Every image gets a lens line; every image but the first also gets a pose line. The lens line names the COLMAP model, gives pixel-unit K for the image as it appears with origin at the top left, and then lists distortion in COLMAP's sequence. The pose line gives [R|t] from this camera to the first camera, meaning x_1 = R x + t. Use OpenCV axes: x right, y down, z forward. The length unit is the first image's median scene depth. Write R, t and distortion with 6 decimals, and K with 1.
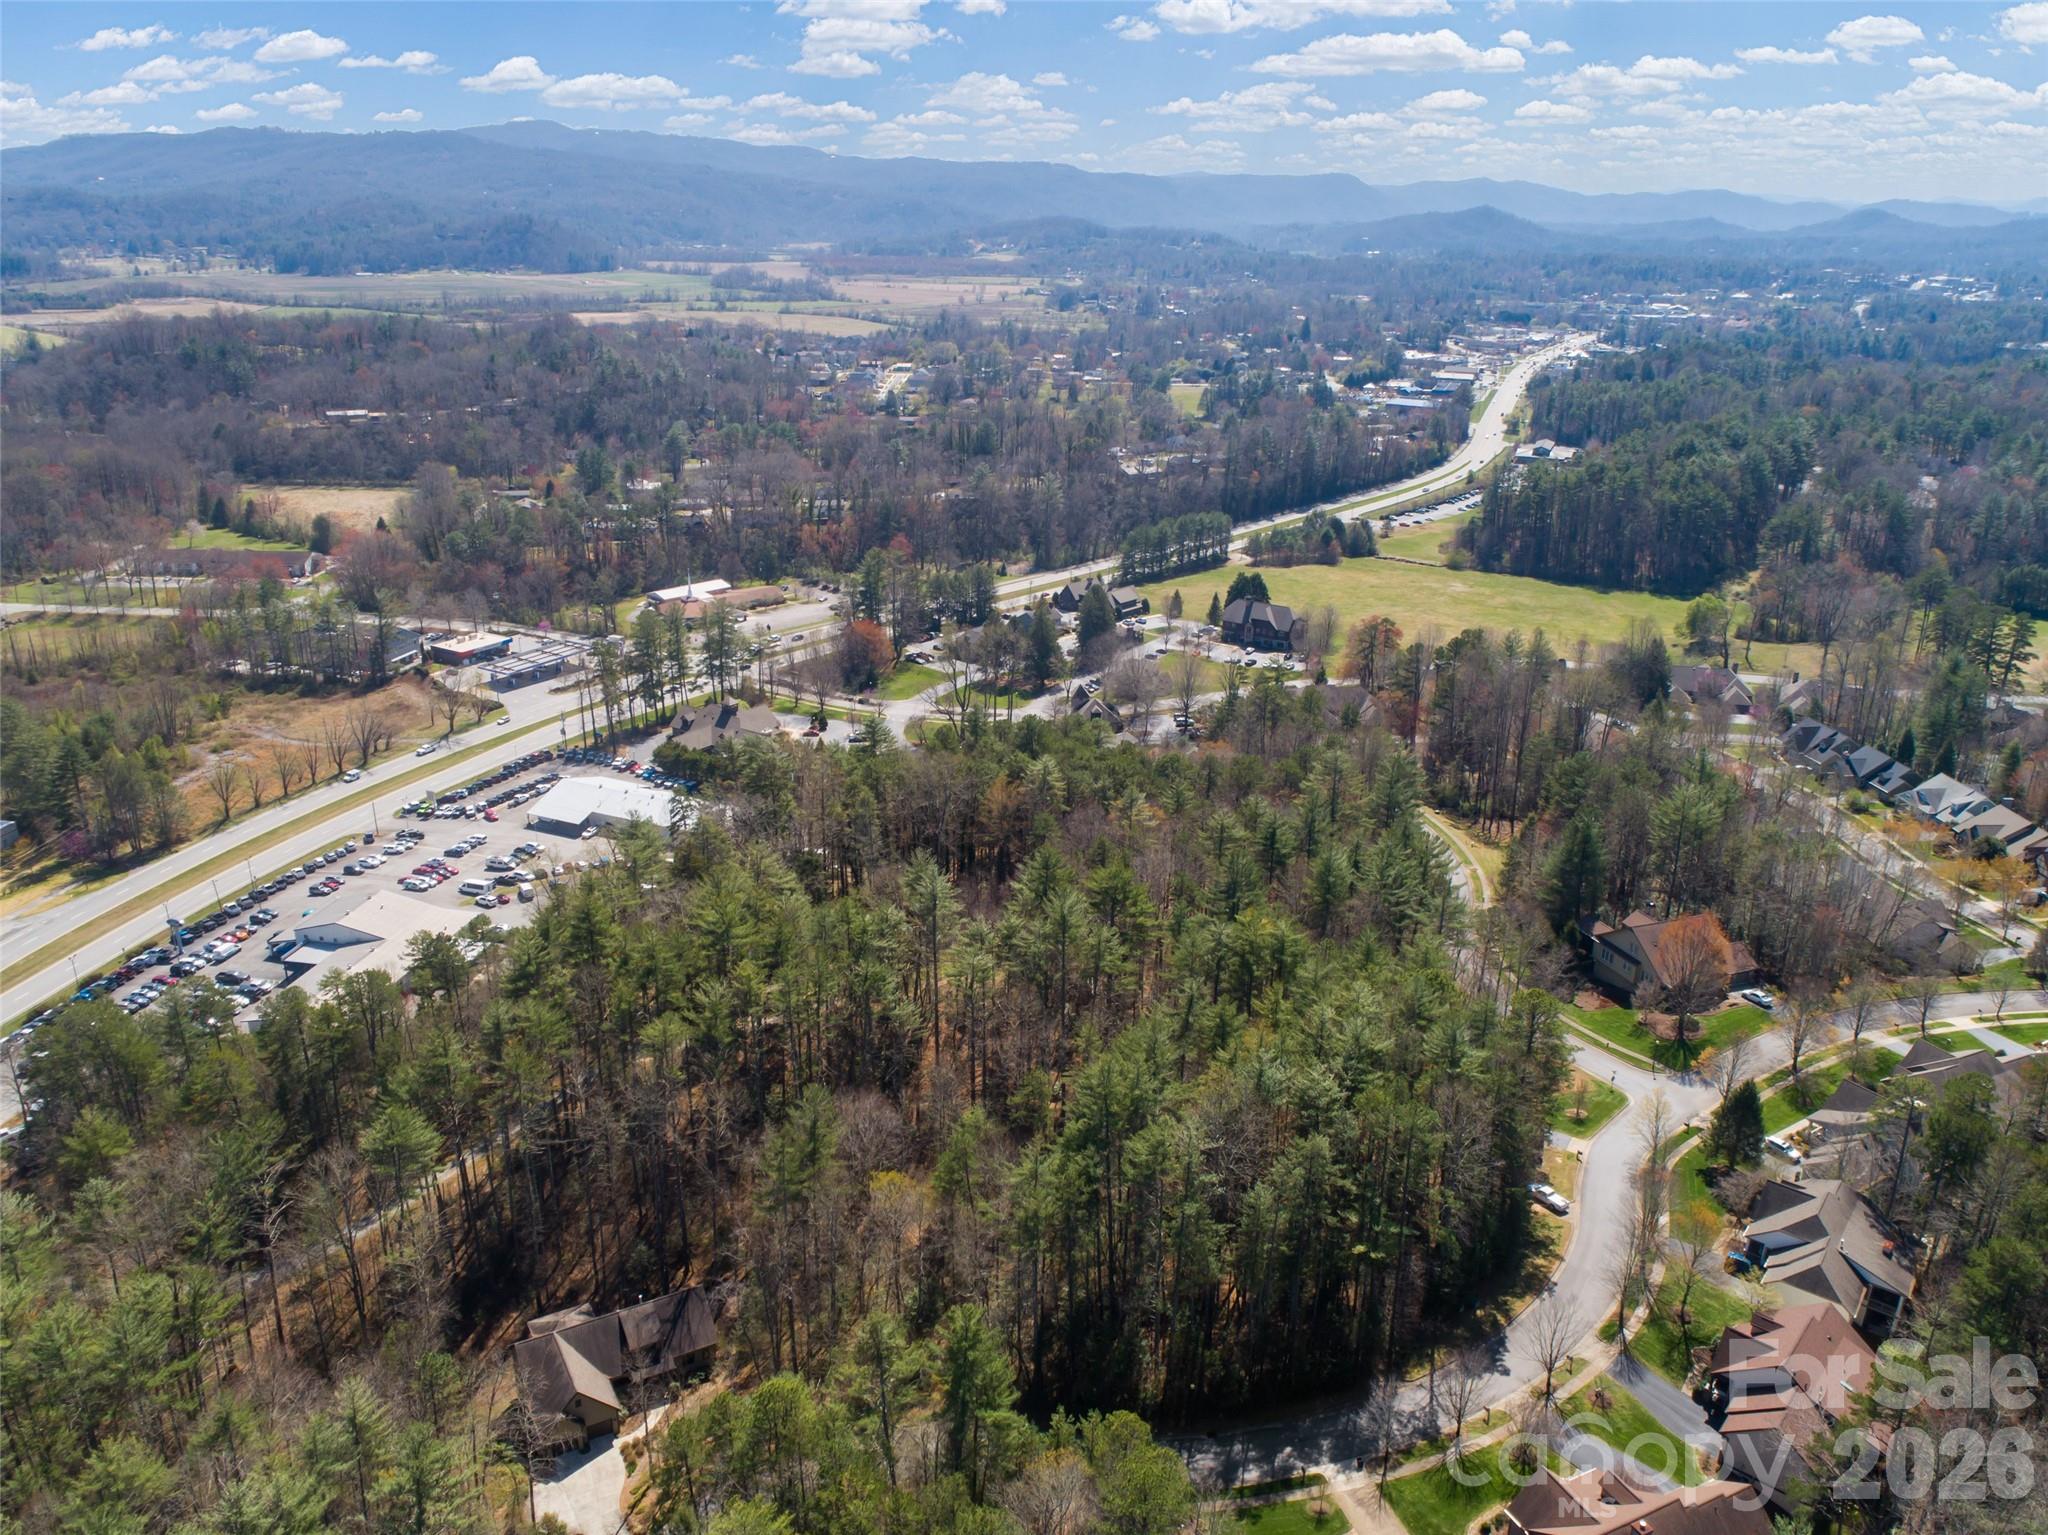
lens RADIAL K [[1538.3, 0, 1025.0], [0, 1538.3, 777.8], [0, 0, 1]] dist [-0.010131, -0.003483]
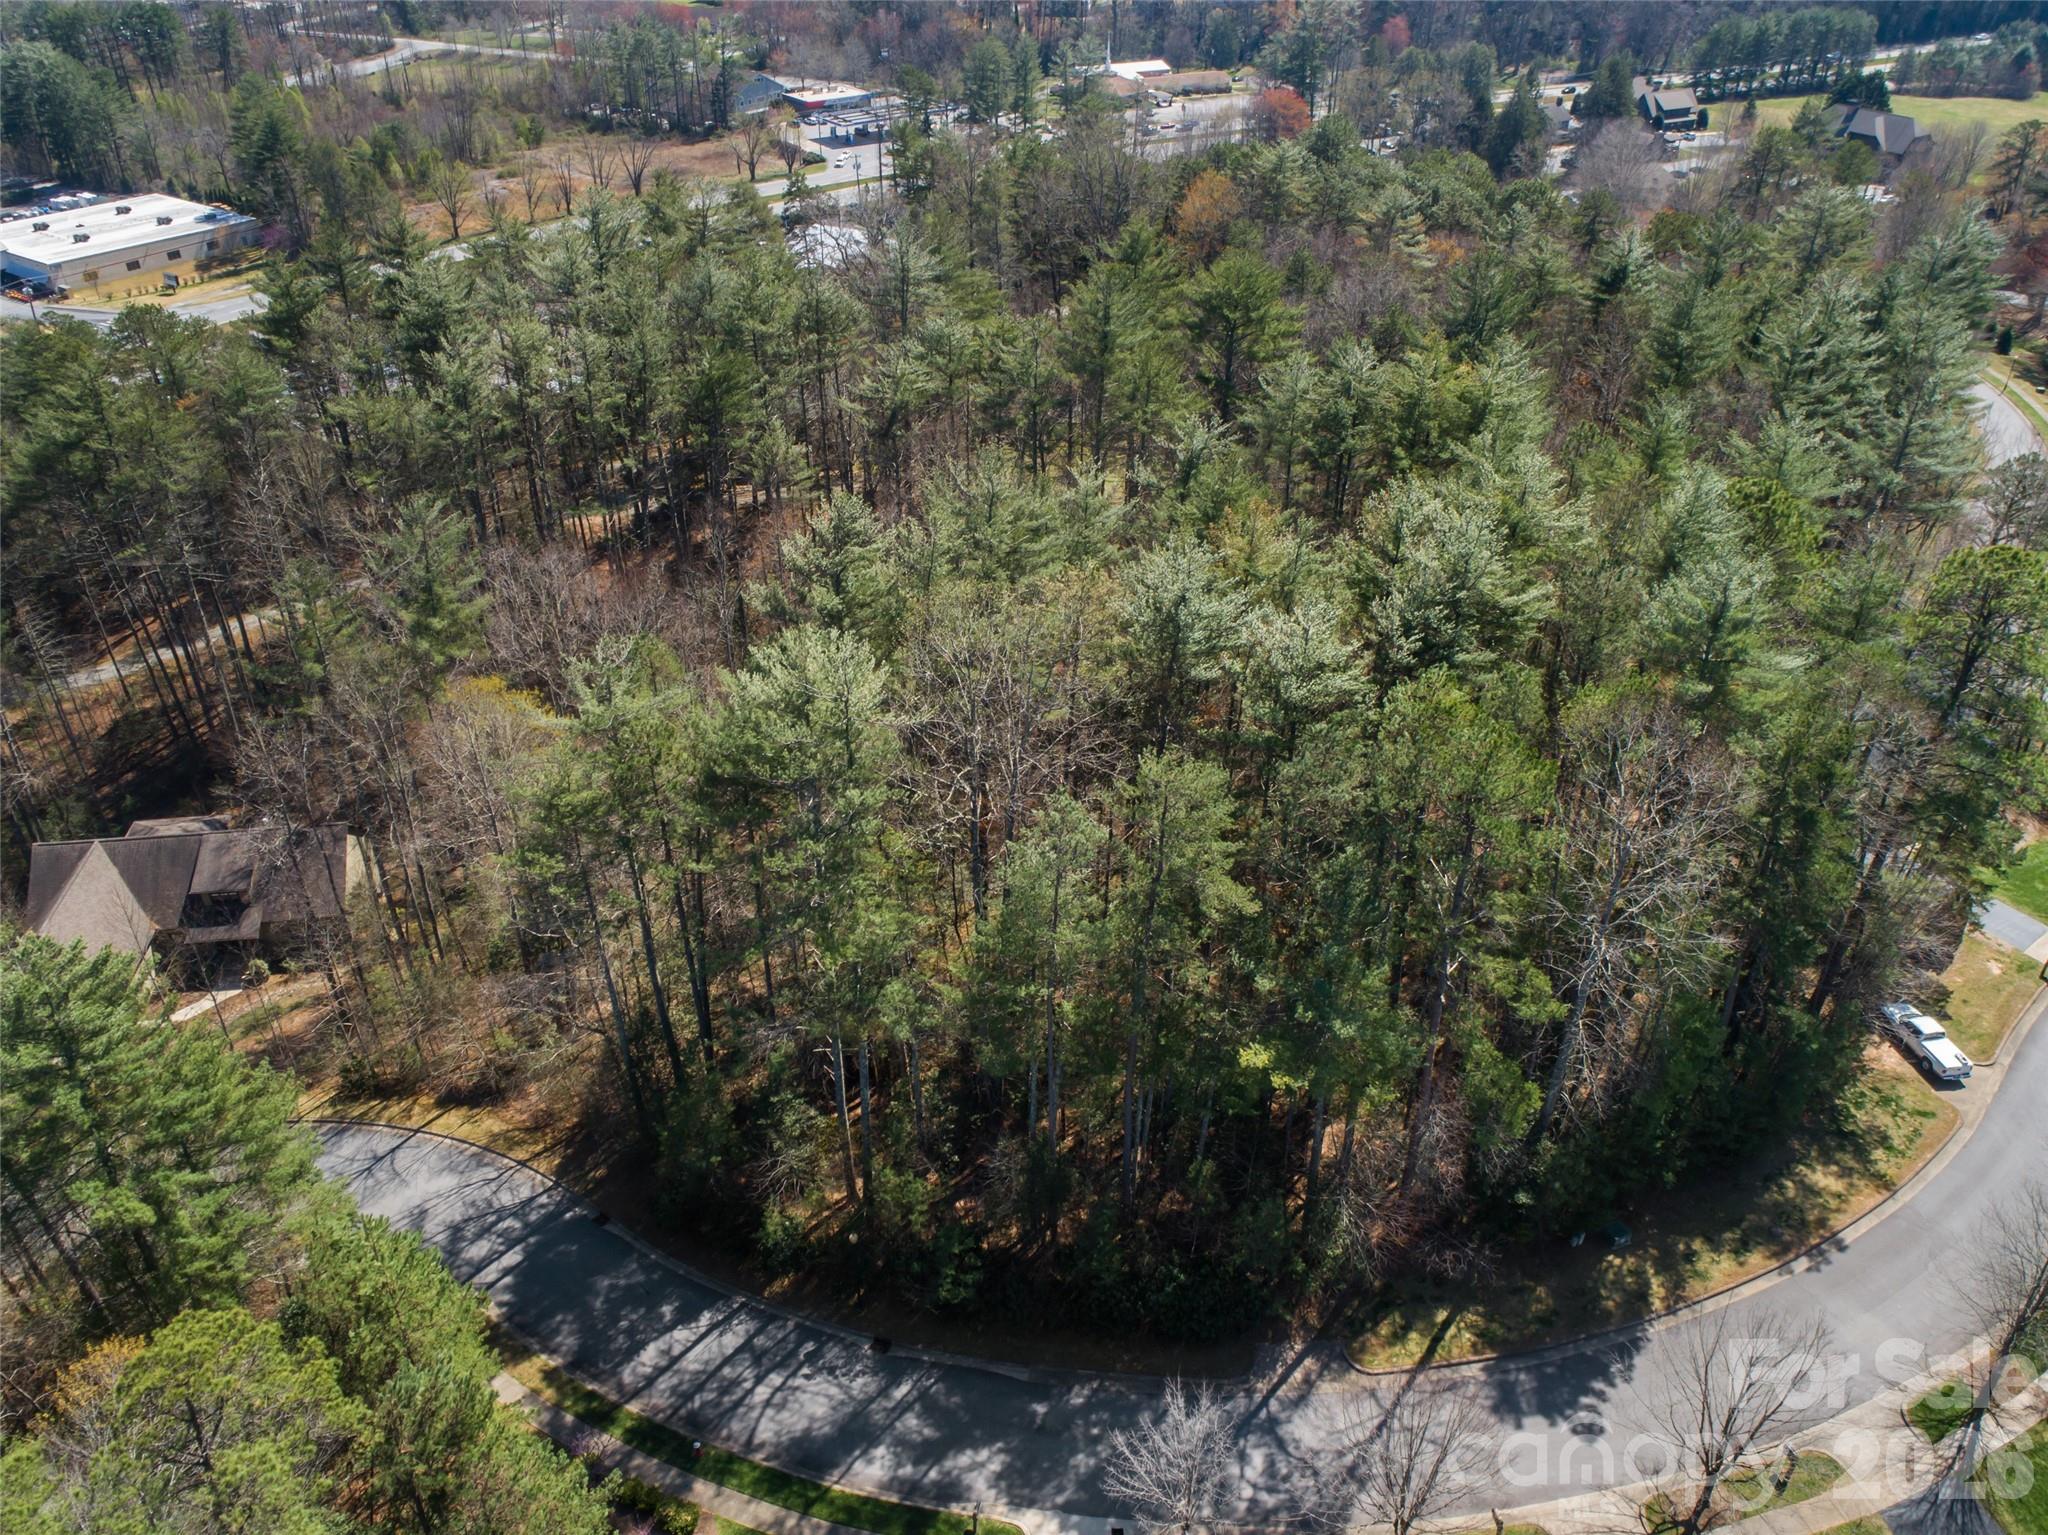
lens RADIAL K [[1538.3, 0, 1025.0], [0, 1538.3, 777.8], [0, 0, 1]] dist [-0.010131, -0.003483]
pose [[0.926196, 0.200176, -0.319516, 0.236971], [-0.120007, 0.959867, 0.253483, 0.125469], [0.357434, -0.196431, 0.913047, 0.544124]]
